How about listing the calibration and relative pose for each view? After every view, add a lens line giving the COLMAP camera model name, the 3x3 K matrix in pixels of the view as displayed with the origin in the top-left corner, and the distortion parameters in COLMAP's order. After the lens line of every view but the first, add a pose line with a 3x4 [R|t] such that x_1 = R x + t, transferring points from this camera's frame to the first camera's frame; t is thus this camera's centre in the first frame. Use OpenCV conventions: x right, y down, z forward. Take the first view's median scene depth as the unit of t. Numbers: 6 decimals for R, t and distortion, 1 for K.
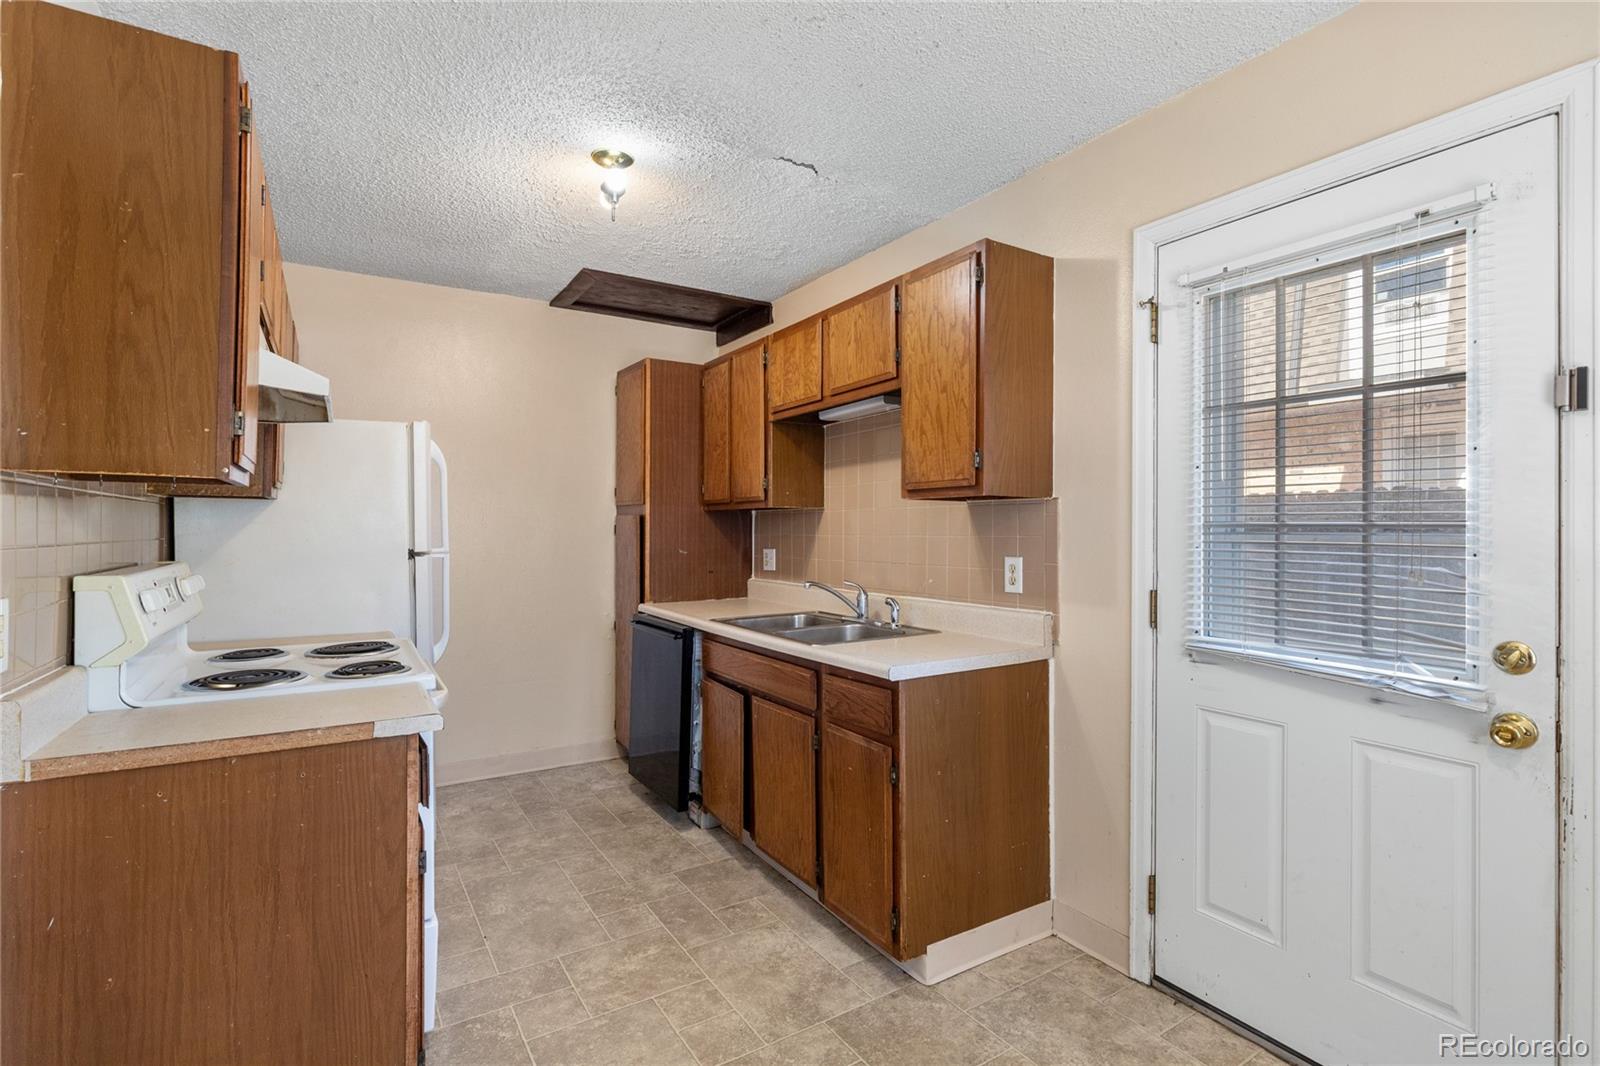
lens RADIAL K [[760.6, 0, 803.8], [0, 760.6, 529.7], [0, 0, 1]] dist [-0.001871, -0.000239]
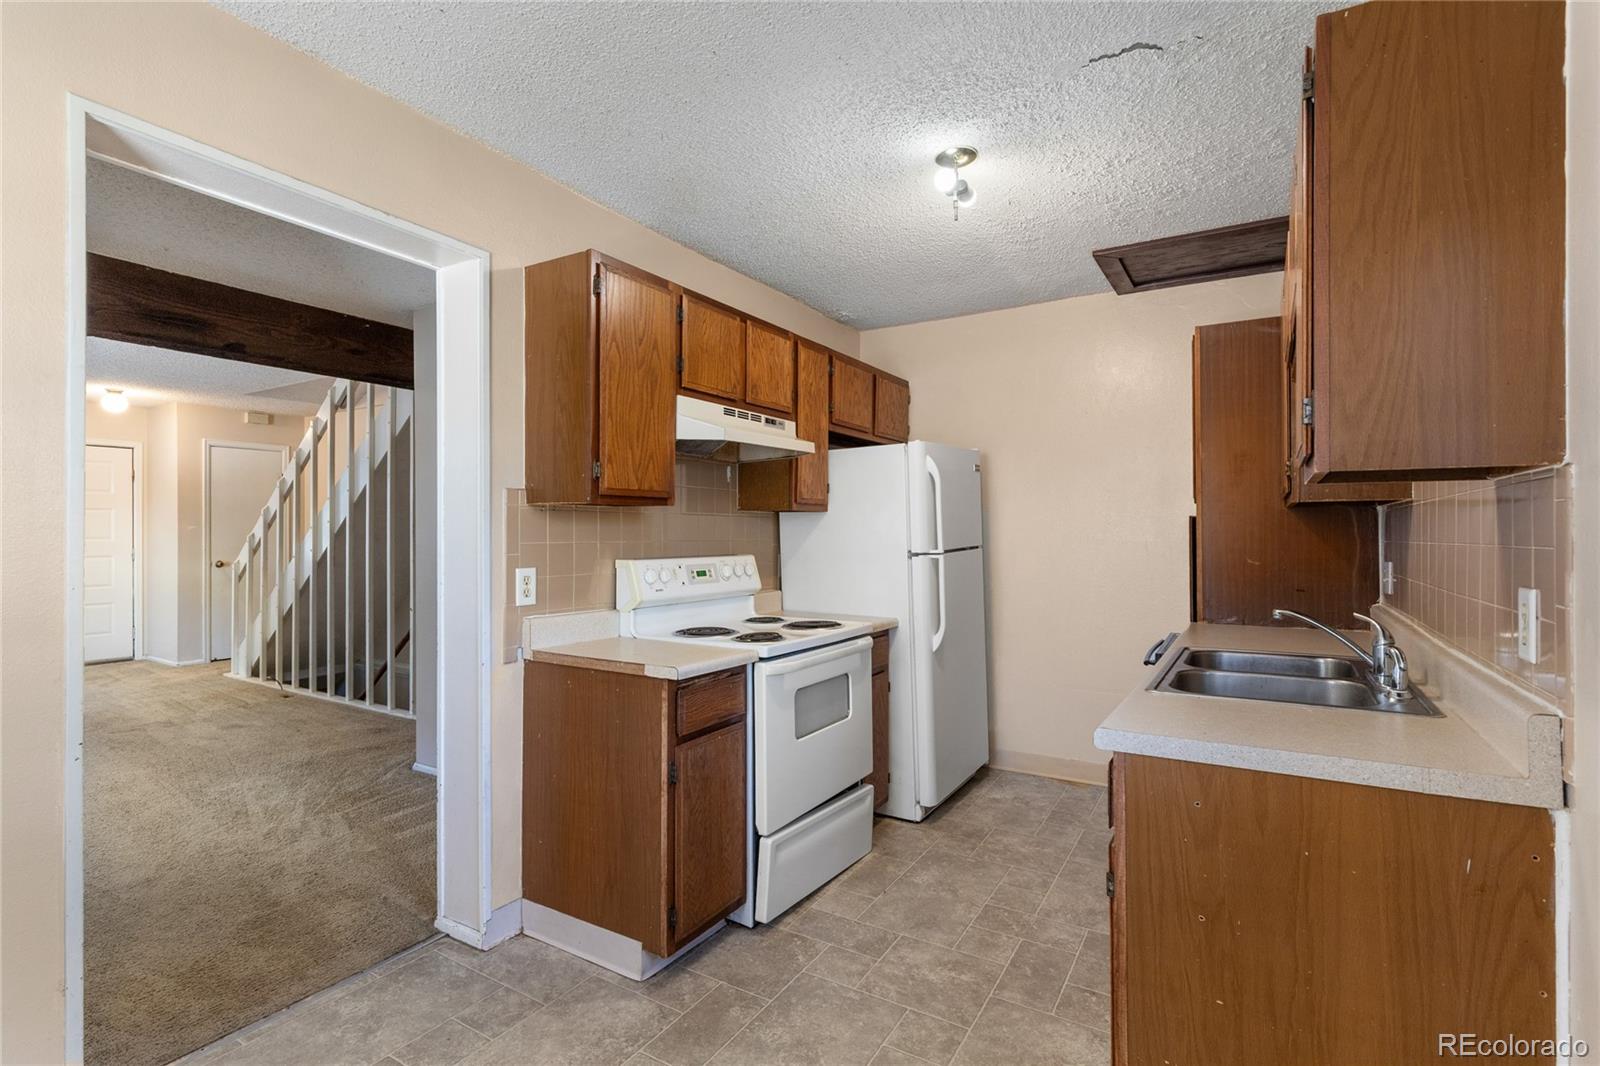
lens RADIAL K [[760.6, 0, 800.4], [0, 760.6, 533.5], [0, 0, 1]] dist [-0.001871, -0.000239]
pose [[0.436242, -0.002000, -0.899827, 0.517751], [0.003953, 0.999992, -0.000307, -0.001570], [0.899821, -0.003423, 0.436246, 0.365176]]
